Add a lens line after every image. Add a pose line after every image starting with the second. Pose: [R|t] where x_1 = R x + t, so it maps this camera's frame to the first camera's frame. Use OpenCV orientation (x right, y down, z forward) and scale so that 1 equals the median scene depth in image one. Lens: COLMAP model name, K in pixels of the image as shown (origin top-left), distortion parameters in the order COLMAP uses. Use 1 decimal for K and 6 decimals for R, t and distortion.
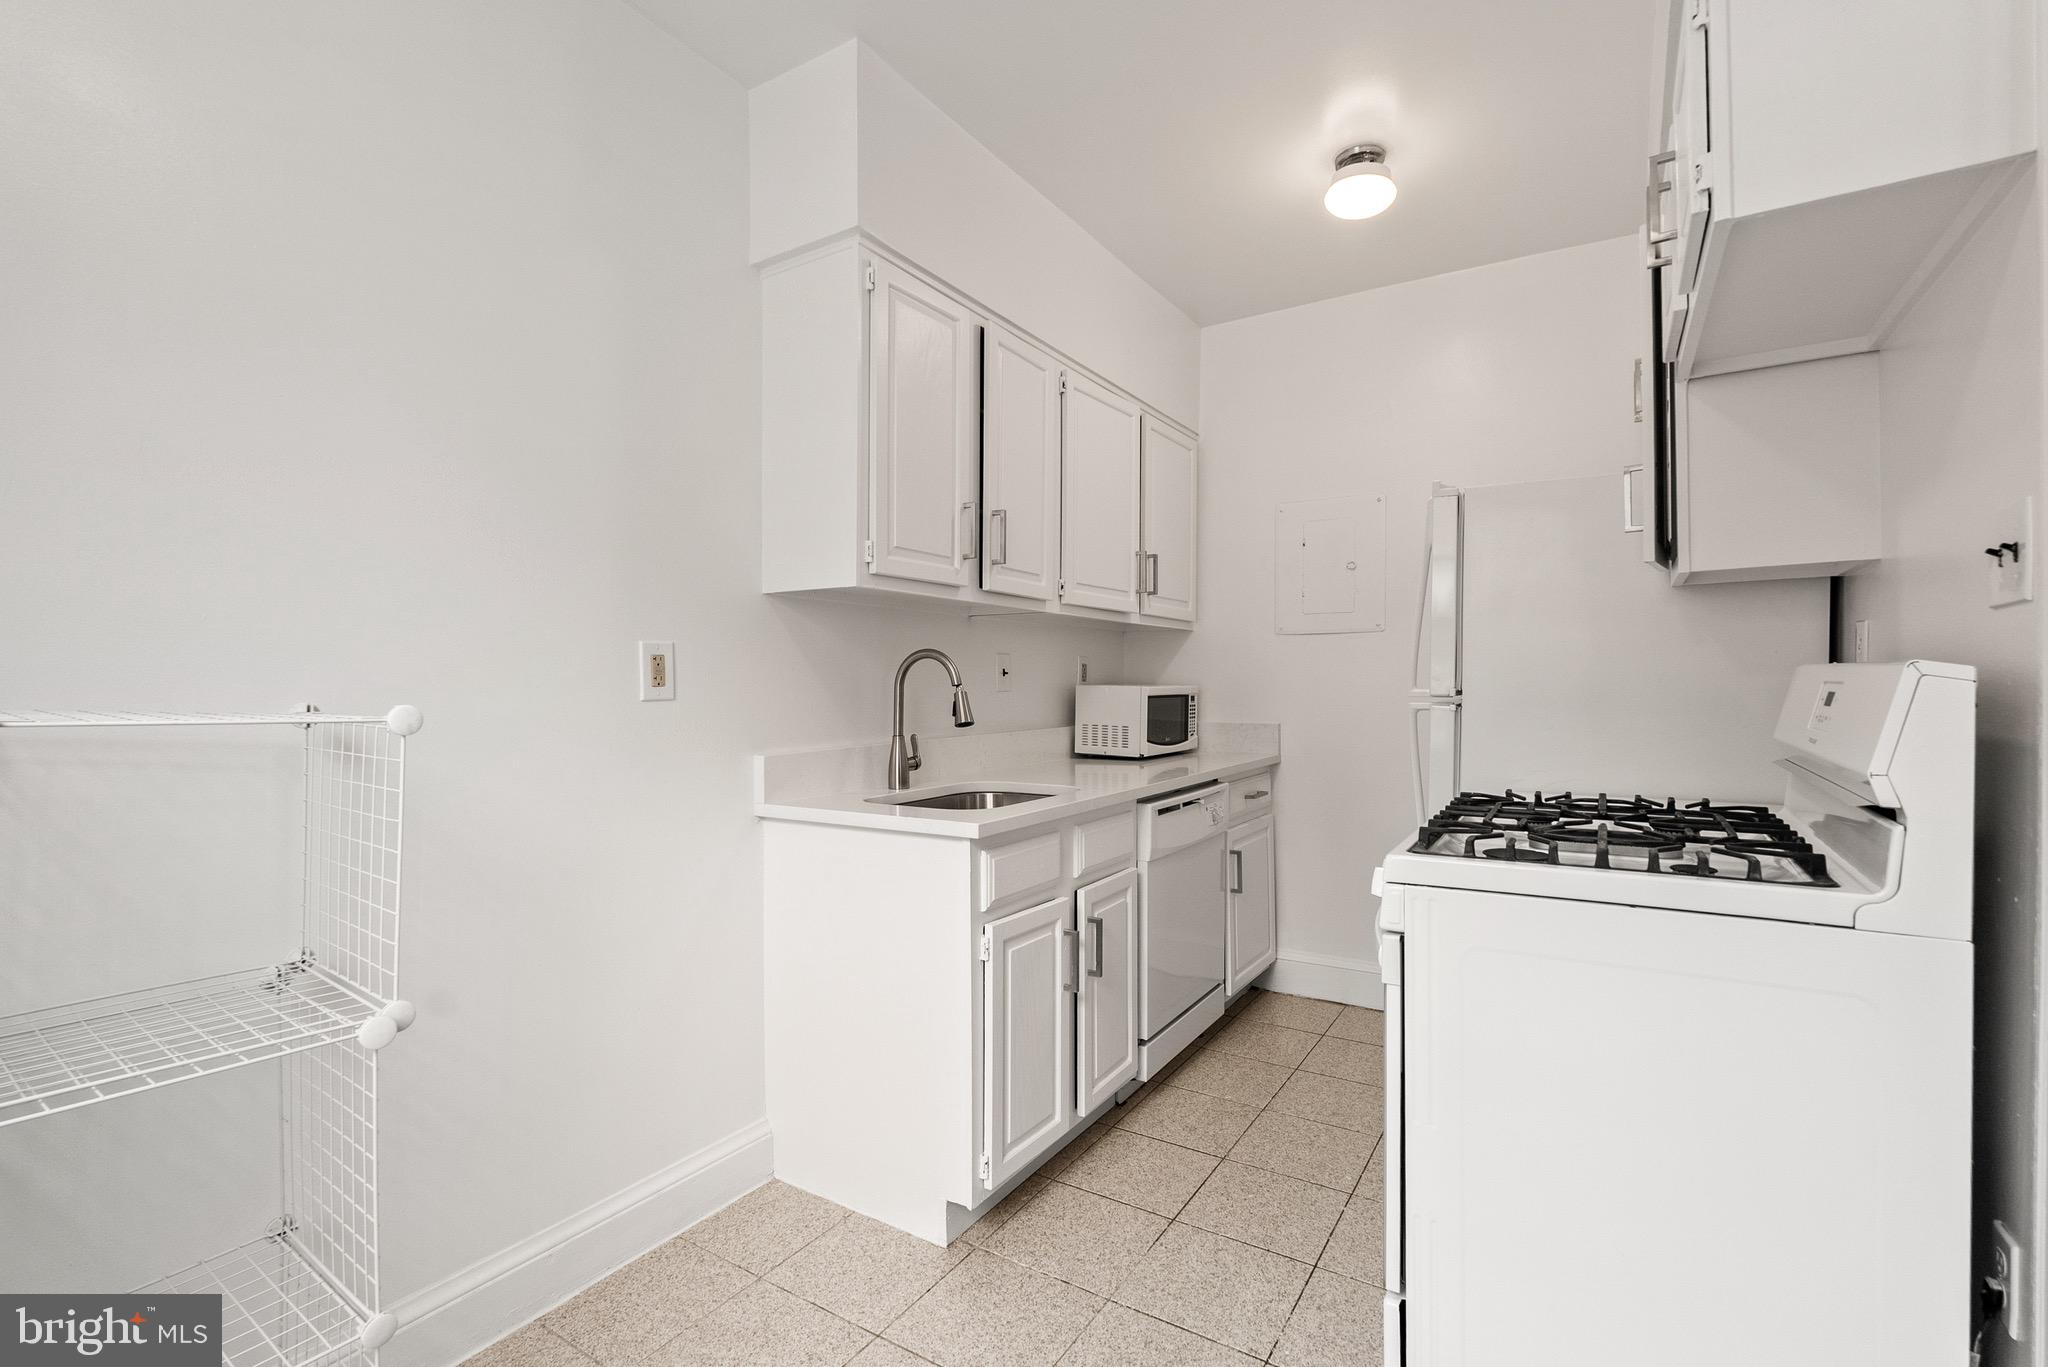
lens RADIAL K [[927.7, 0, 1043.4], [0, 927.7, 686.6], [0, 0, 1]] dist [-0.000429, 0.000250]
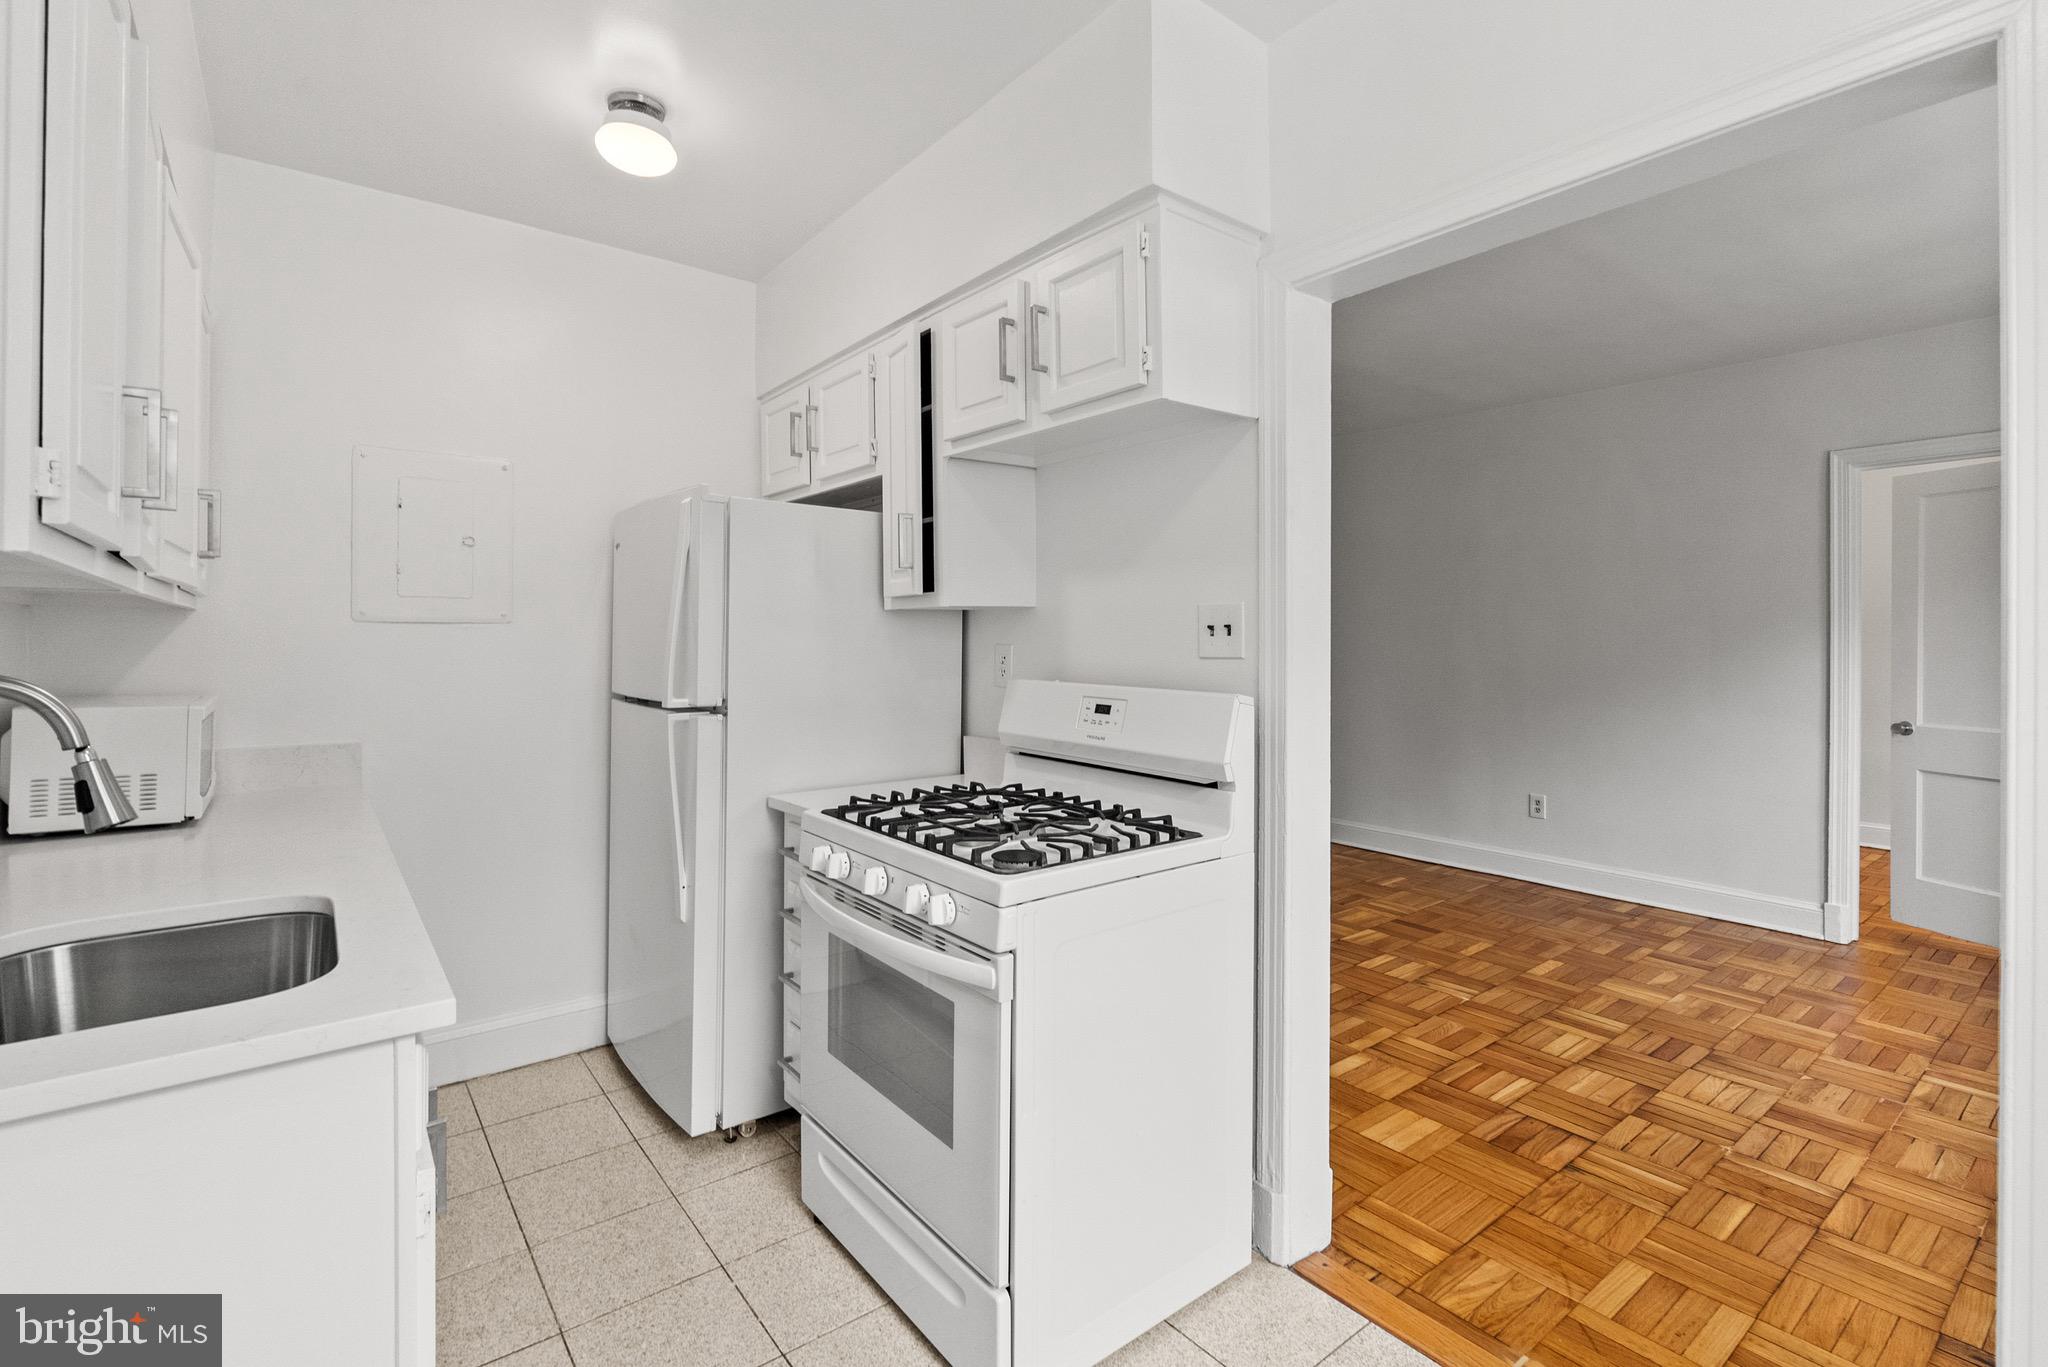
lens RADIAL K [[935.5, 0, 1028.7], [0, 935.5, 633.5], [0, 0, 1]] dist [-0.001290, 0.000195]
pose [[0.347881, 0.011277, 0.937471, -0.410529], [-0.001062, 0.999932, -0.011634, -0.060473], [-0.937538, 0.003052, 0.347869, 0.378469]]
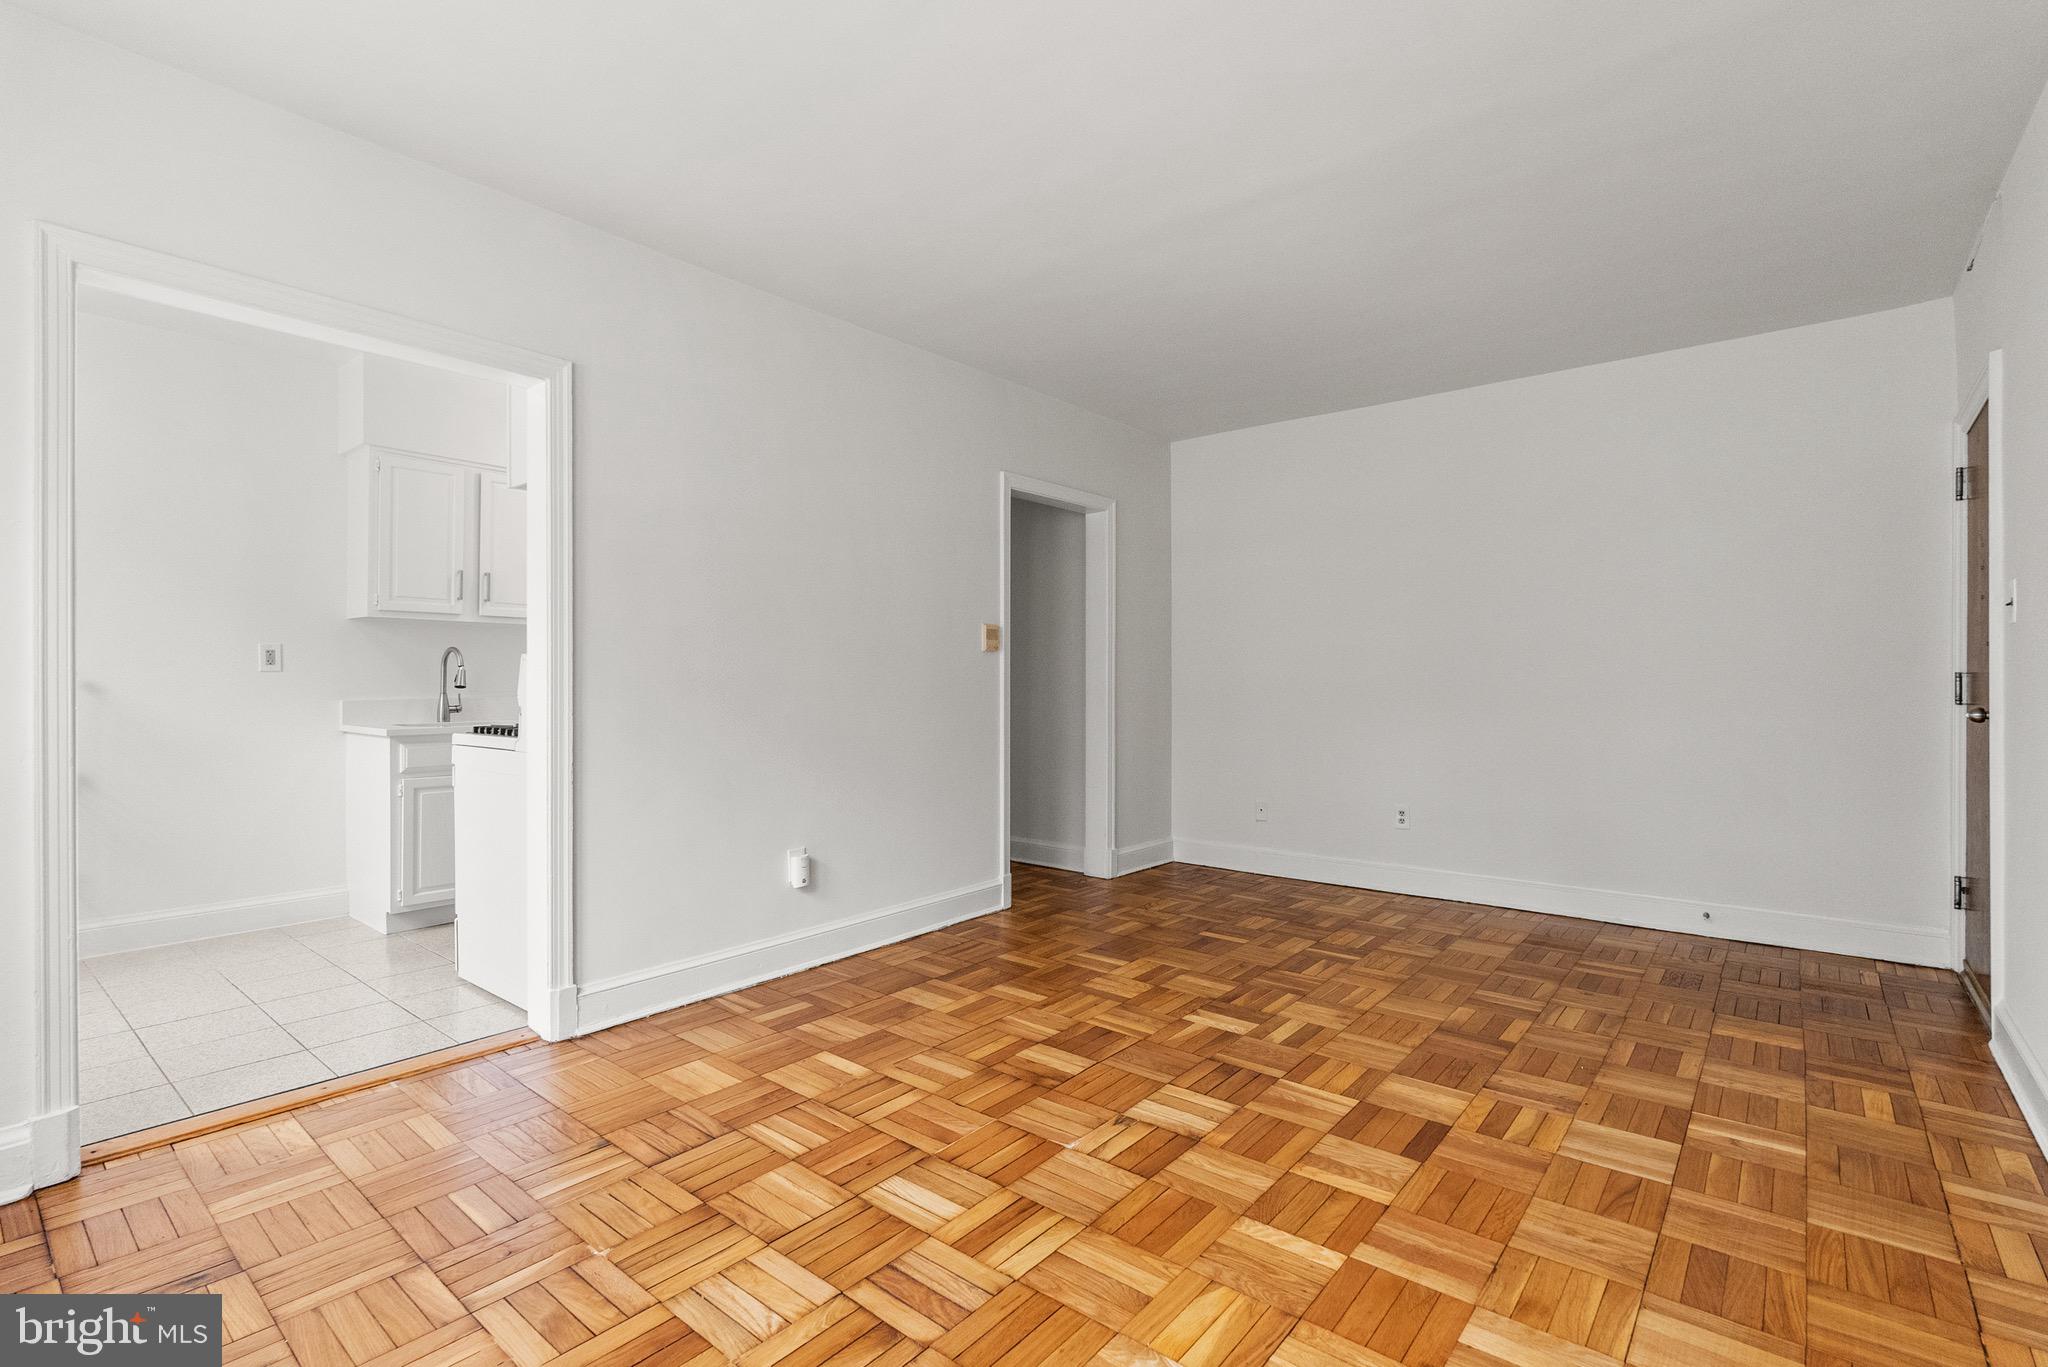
lens RADIAL K [[939.3, 0, 1024.0], [0, 939.3, 683.5], [0, 0, 1]] dist [-0.000934, -0.000389]
pose [[0.989963, 0.009129, -0.141029, 1.296467], [-0.009197, 0.999958, 0.000174, 0.021235], [0.141025, 0.001125, 0.990005, -0.714087]]
